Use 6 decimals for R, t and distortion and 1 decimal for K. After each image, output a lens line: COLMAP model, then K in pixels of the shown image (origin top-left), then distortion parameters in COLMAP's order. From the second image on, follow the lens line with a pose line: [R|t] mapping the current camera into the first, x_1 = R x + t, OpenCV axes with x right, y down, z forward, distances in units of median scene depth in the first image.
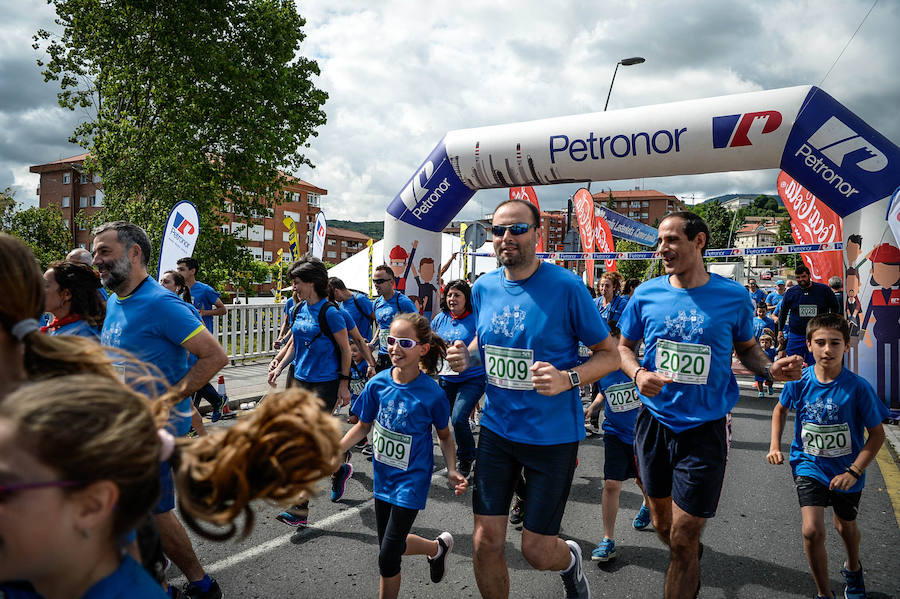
lens RADIAL K [[612.6, 0, 447.8], [0, 612.6, 299.9], [0, 0, 1]] dist [-0.079286, 0.027375]
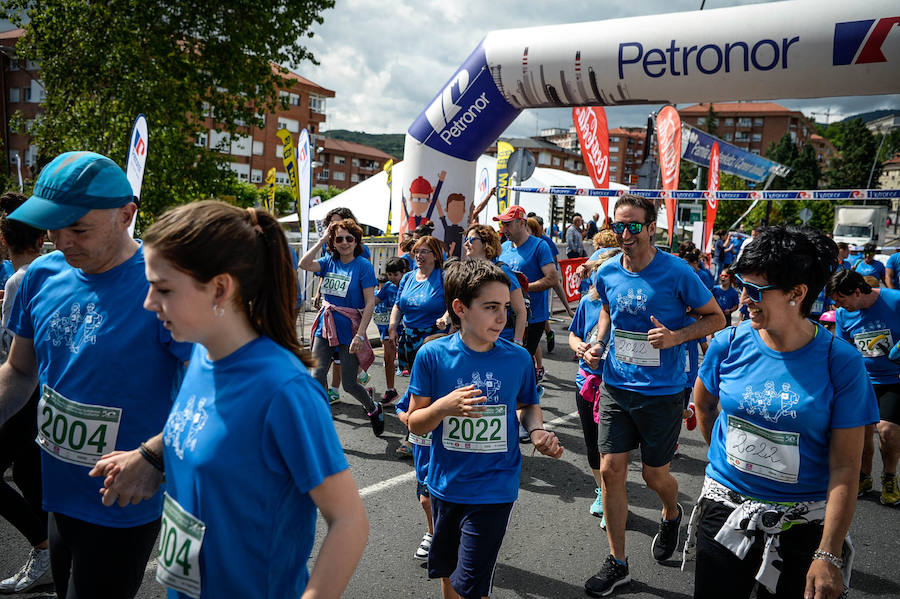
lens RADIAL K [[795.0, 0, 450.0], [0, 795.0, 299.5], [0, 0, 1]] dist [-0.017503, 0.058371]
pose [[0.998136, 0.041843, -0.044418, 0.008101], [-0.038381, 0.996359, 0.076130, -0.008476], [0.047442, -0.074283, 0.996108, -0.035320]]
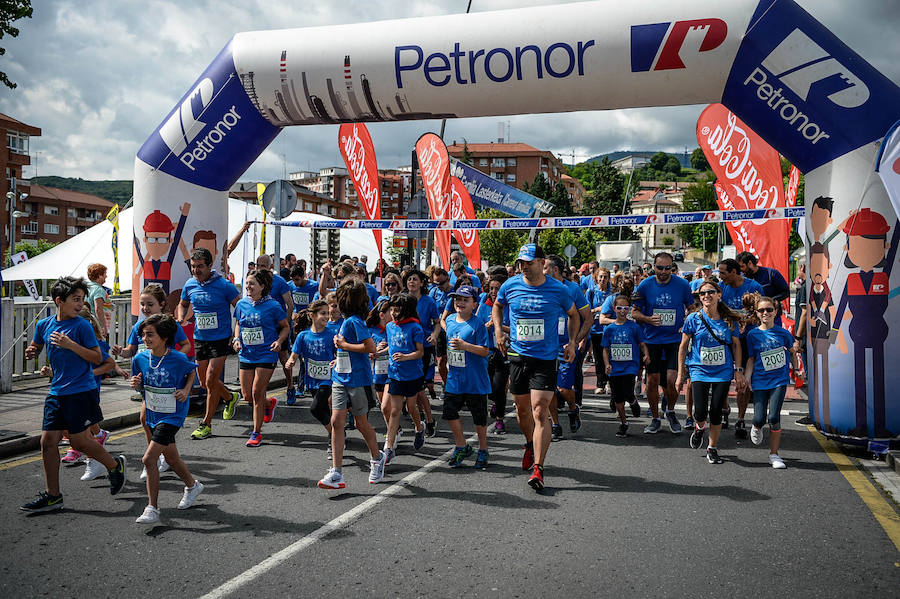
lens RADIAL K [[864.0, 0, 445.0], [0, 864.0, 293.9], [0, 0, 1]] dist [-0.005887, 0.082803]
pose [[0.971924, -0.012413, 0.234966, -0.002778], [0.012748, 0.999919, 0.000095, 0.000793], [-0.234949, 0.002903, 0.972003, 0.054190]]
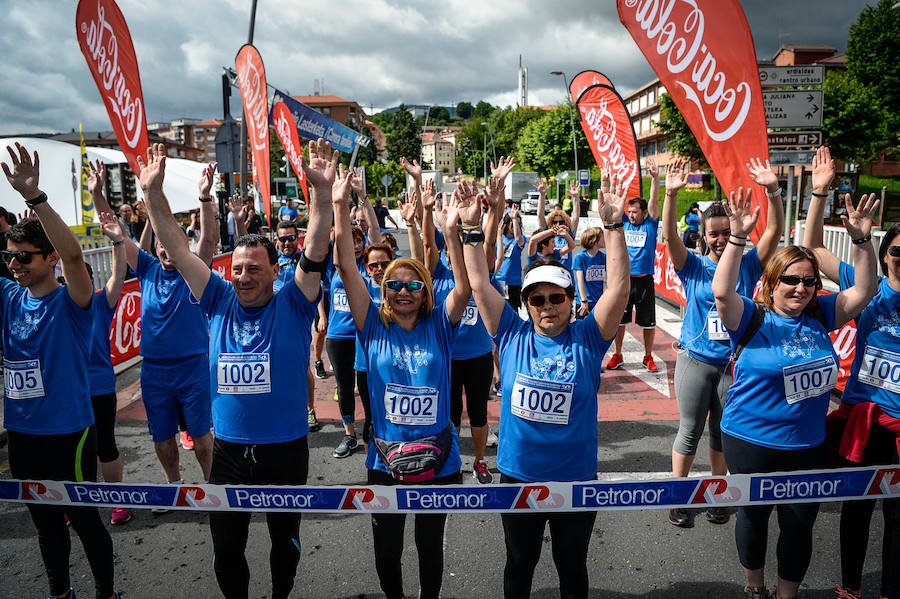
lens RADIAL K [[623.4, 0, 450.0], [0, 623.4, 299.5], [0, 0, 1]] dist [-0.069286, 0.005898]
pose [[0.875788, -0.117646, 0.468140, 0.162314], [0.052883, 0.987391, 0.149203, -0.034883], [-0.479791, -0.105913, 0.870967, 0.629584]]
